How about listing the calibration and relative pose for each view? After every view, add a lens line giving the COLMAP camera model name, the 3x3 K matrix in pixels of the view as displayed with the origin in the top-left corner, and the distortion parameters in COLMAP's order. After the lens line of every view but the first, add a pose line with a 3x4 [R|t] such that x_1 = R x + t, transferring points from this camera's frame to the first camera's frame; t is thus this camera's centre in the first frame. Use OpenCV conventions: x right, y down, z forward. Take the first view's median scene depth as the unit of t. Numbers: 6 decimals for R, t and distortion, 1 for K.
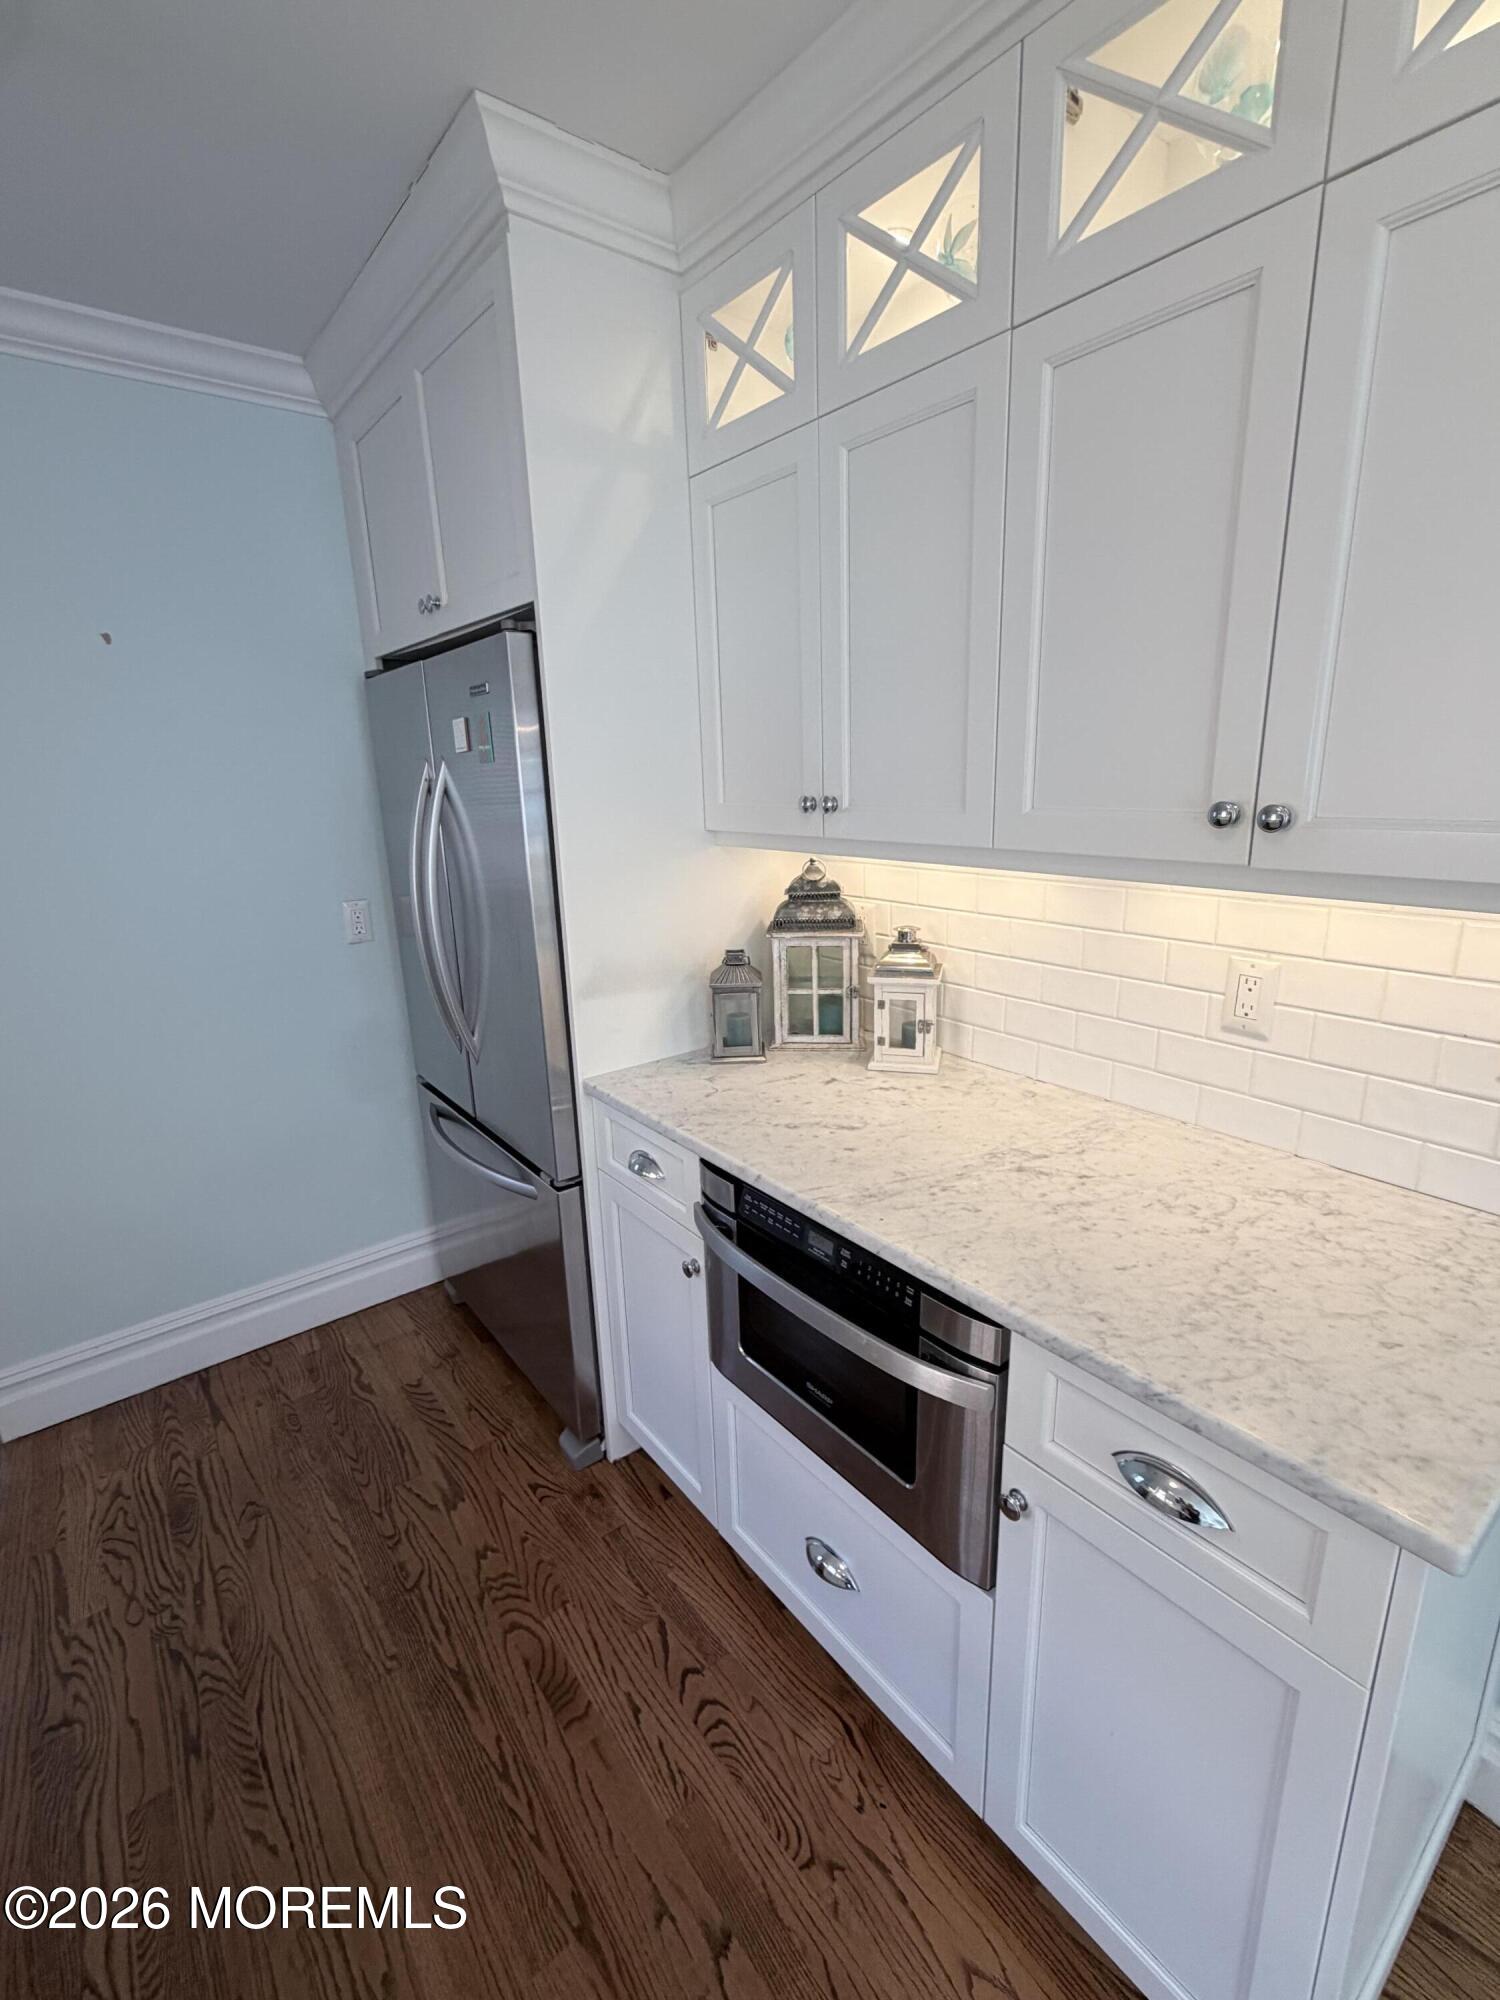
lens RADIAL K [[893.2, 0, 750.0], [0, 893.2, 1000.0], [0, 0, 1]] dist [0.009909, 0.000141]
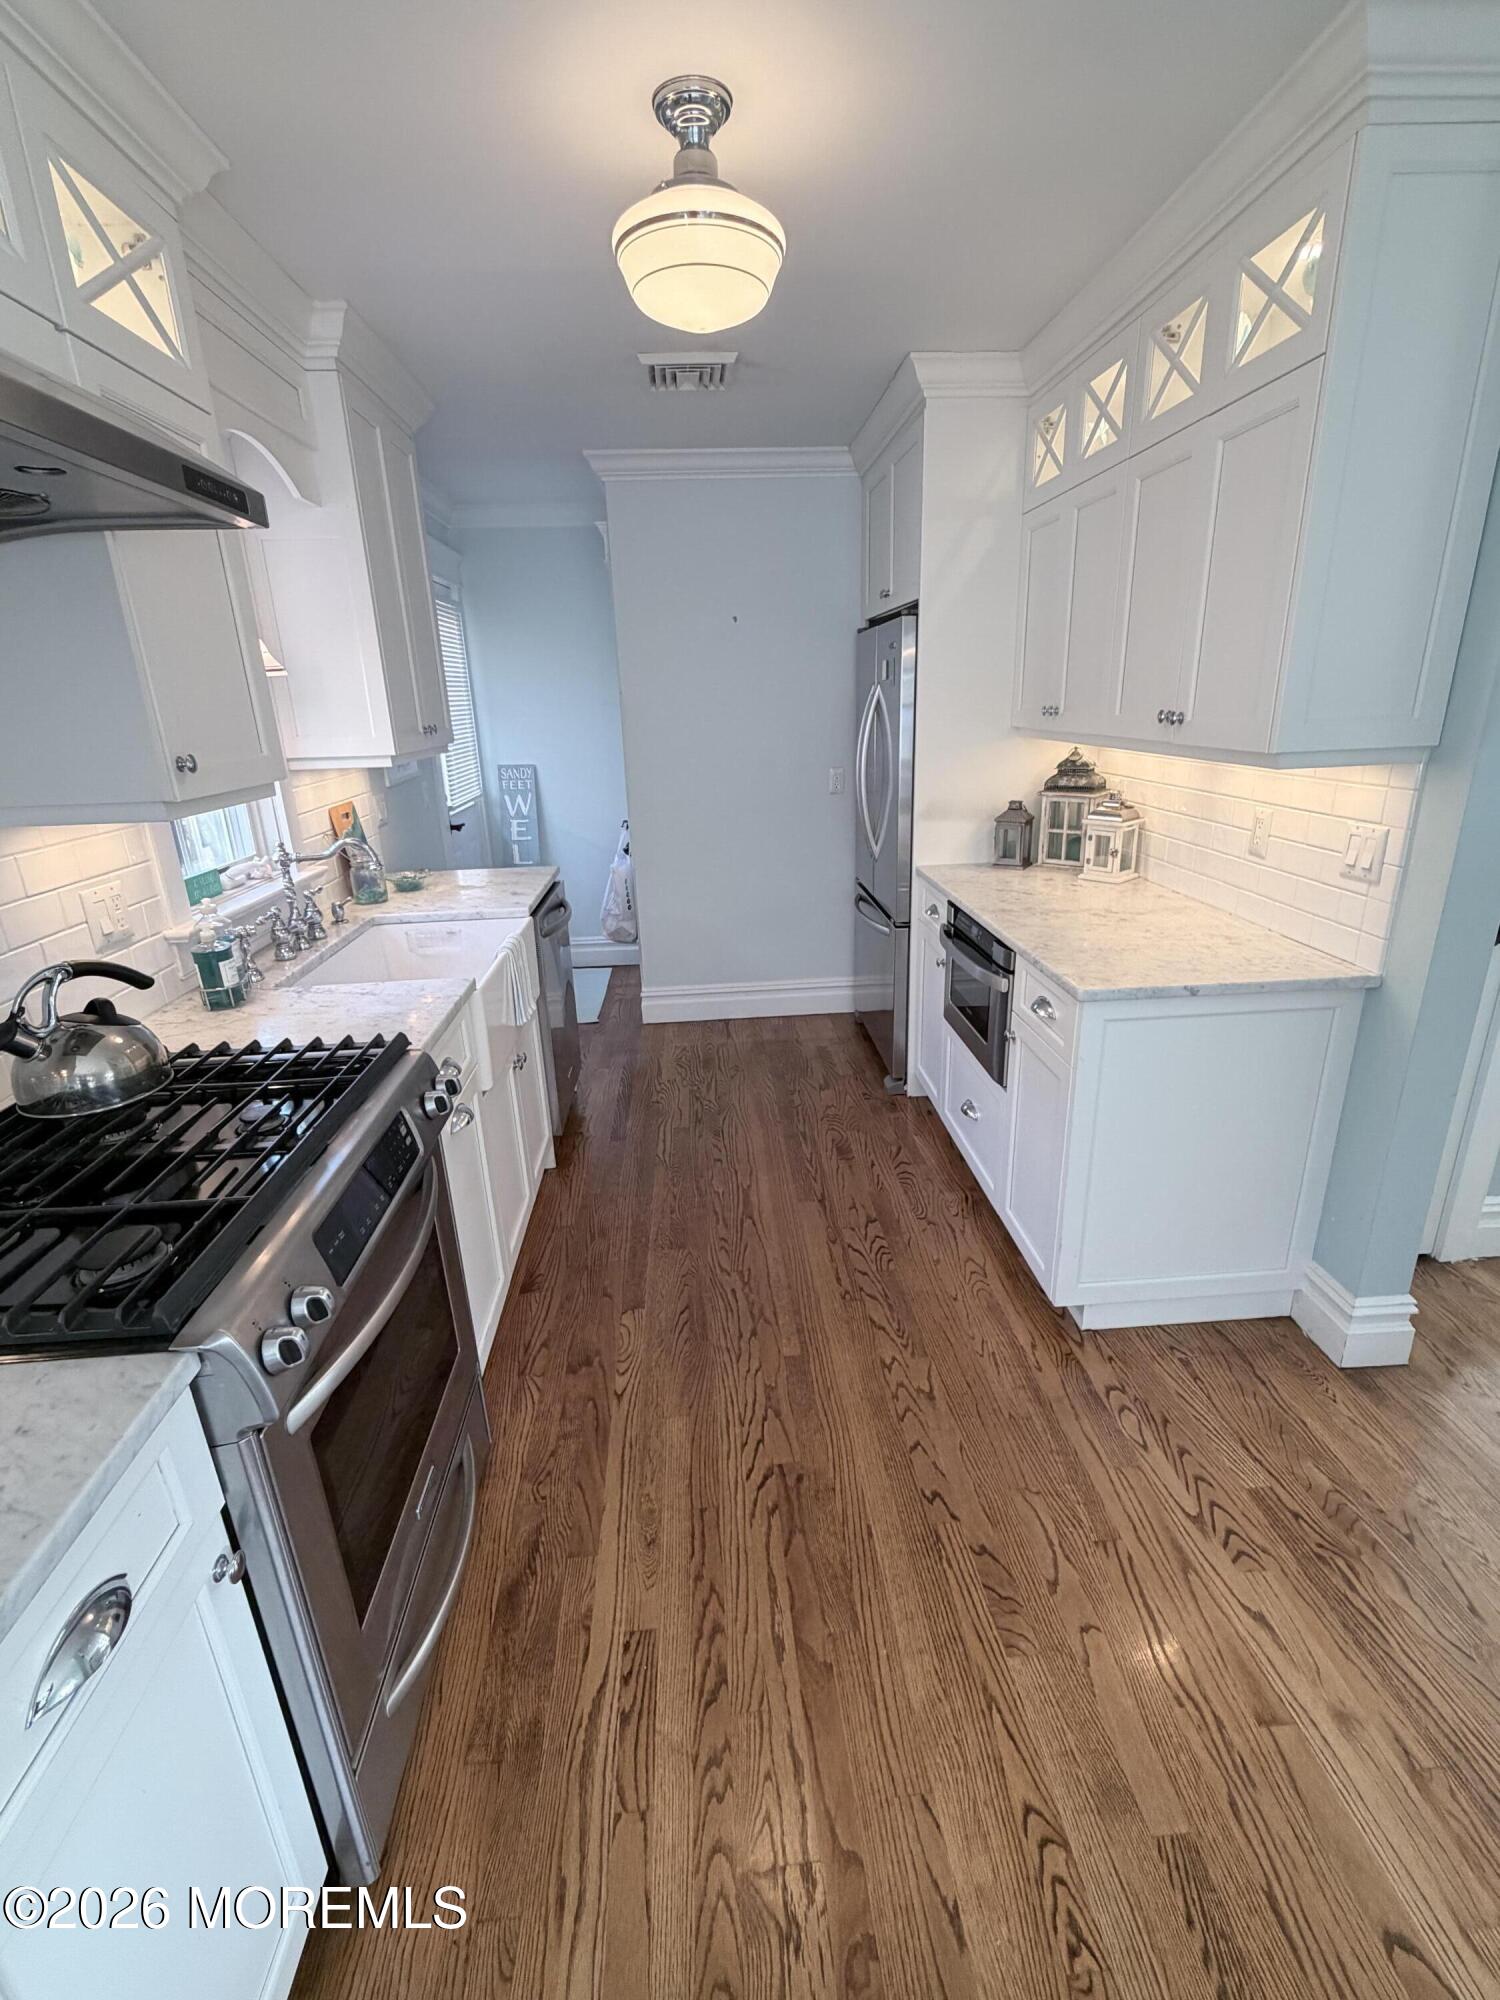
lens RADIAL K [[900.9, 0, 777.0], [0, 900.9, 995.1], [0, 0, 1]] dist [-0.001939, 0.000354]
pose [[0.839786, 0.179886, -0.512250, 0.522628], [-0.139516, 0.983332, 0.116591, 0.163831], [0.524685, -0.026445, 0.850885, -0.653510]]
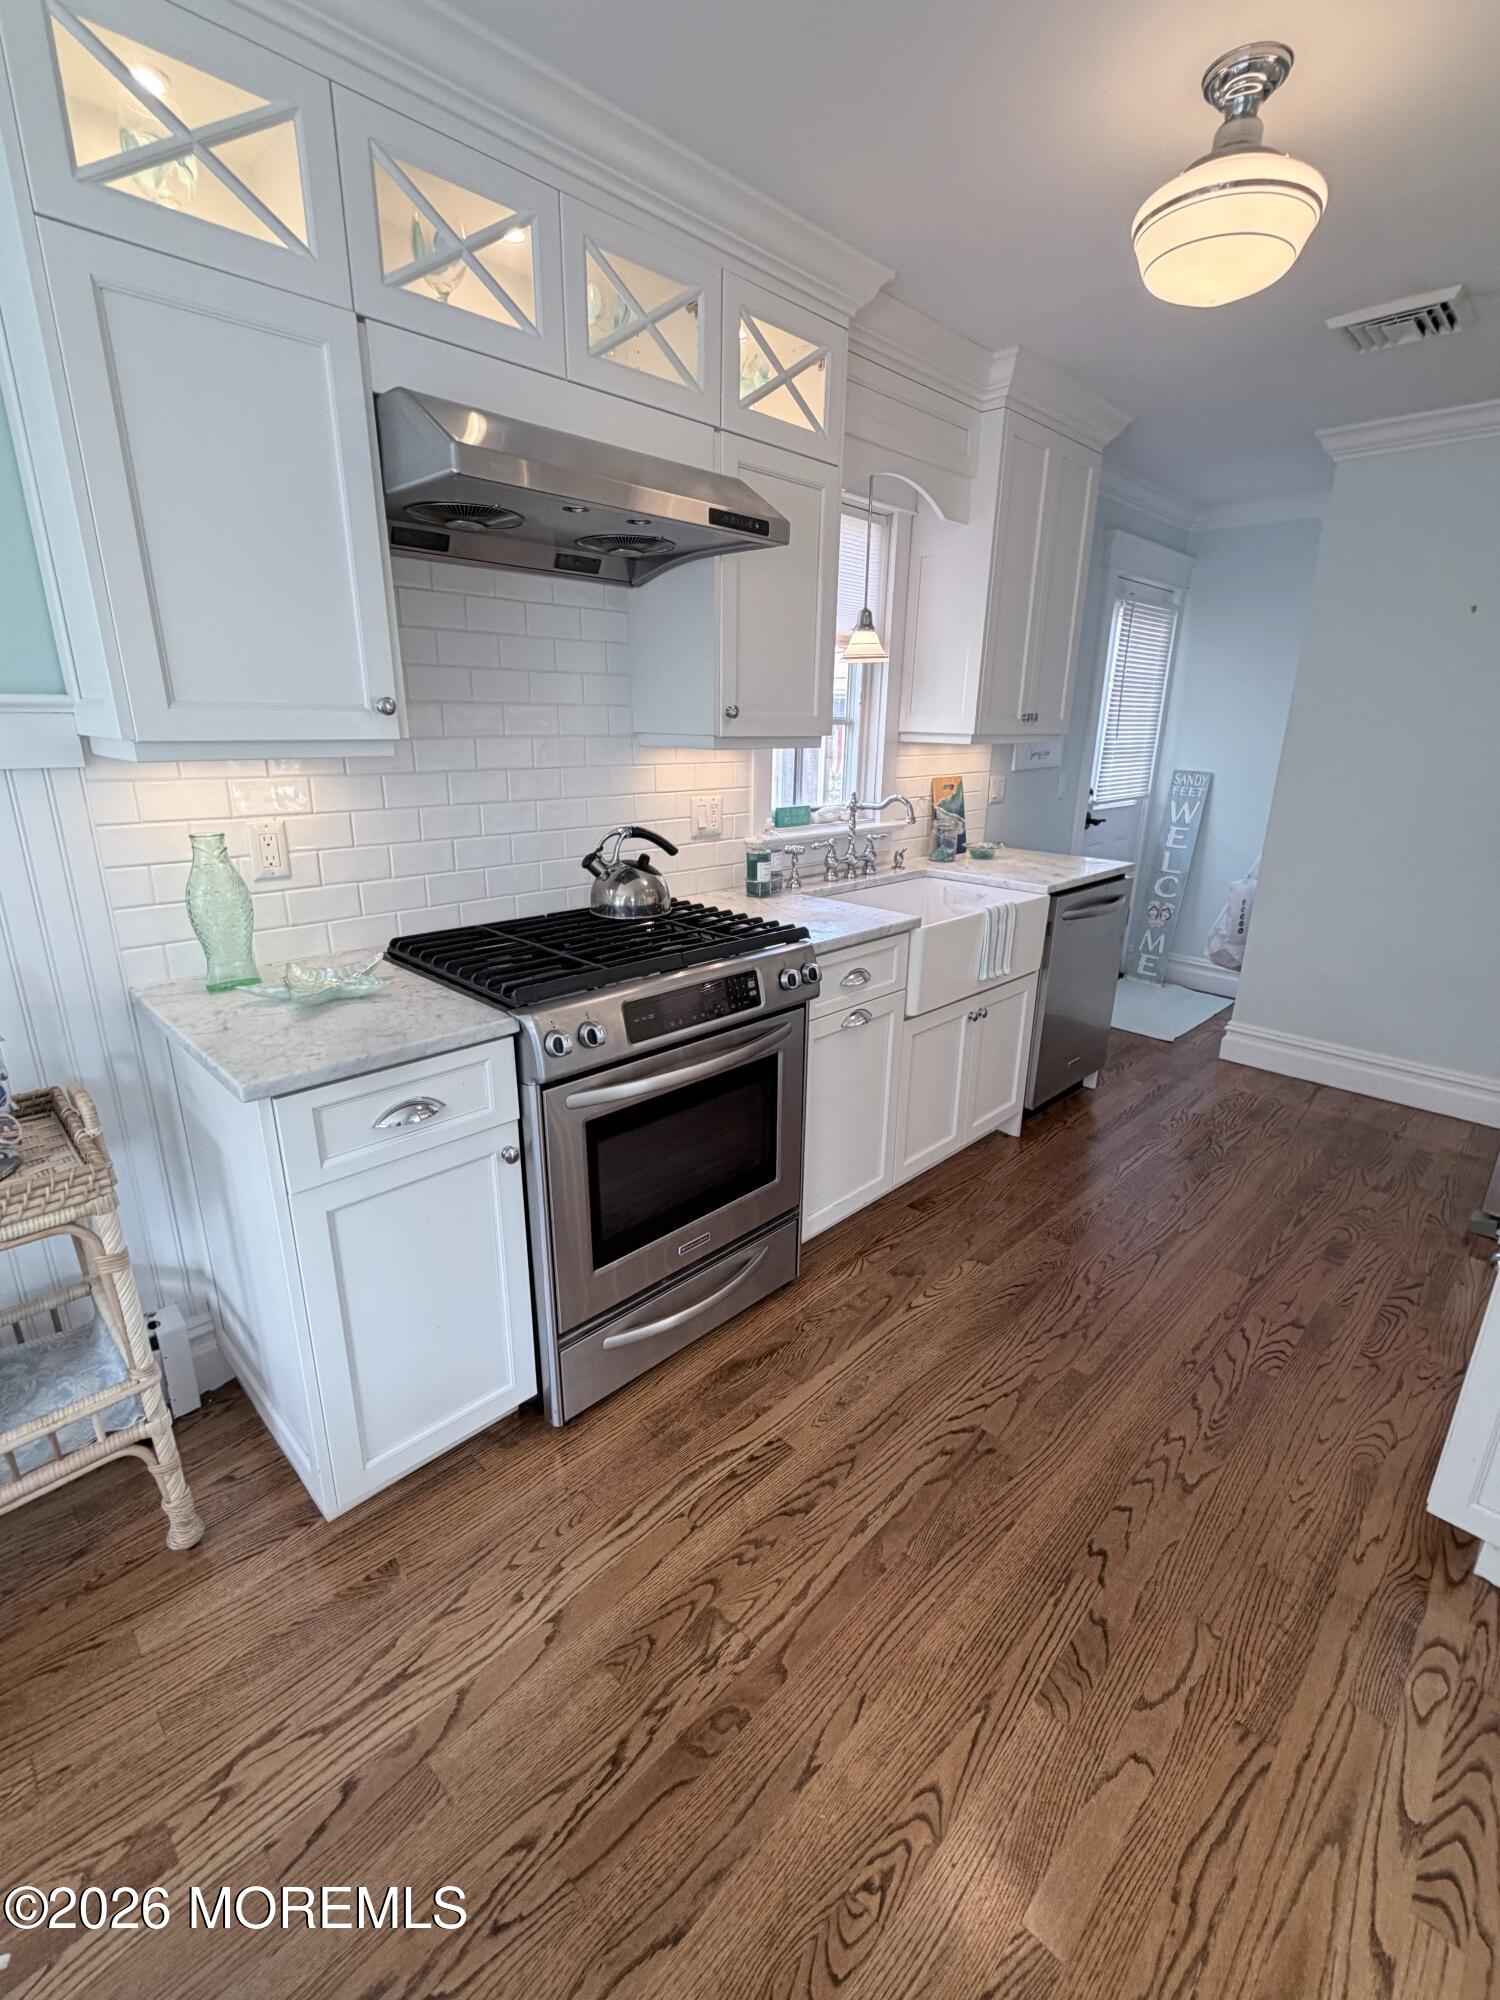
lens RADIAL K [[910.5, 0, 750.0], [0, 910.5, 1000.0], [0, 0, 1]] dist [-0.000325, -0.000213]
pose [[0.131275, 0.327174, -0.935801, 0.862082], [-0.278042, 0.918233, 0.282028, 0.132955], [0.951556, 0.223169, 0.211509, -0.397709]]
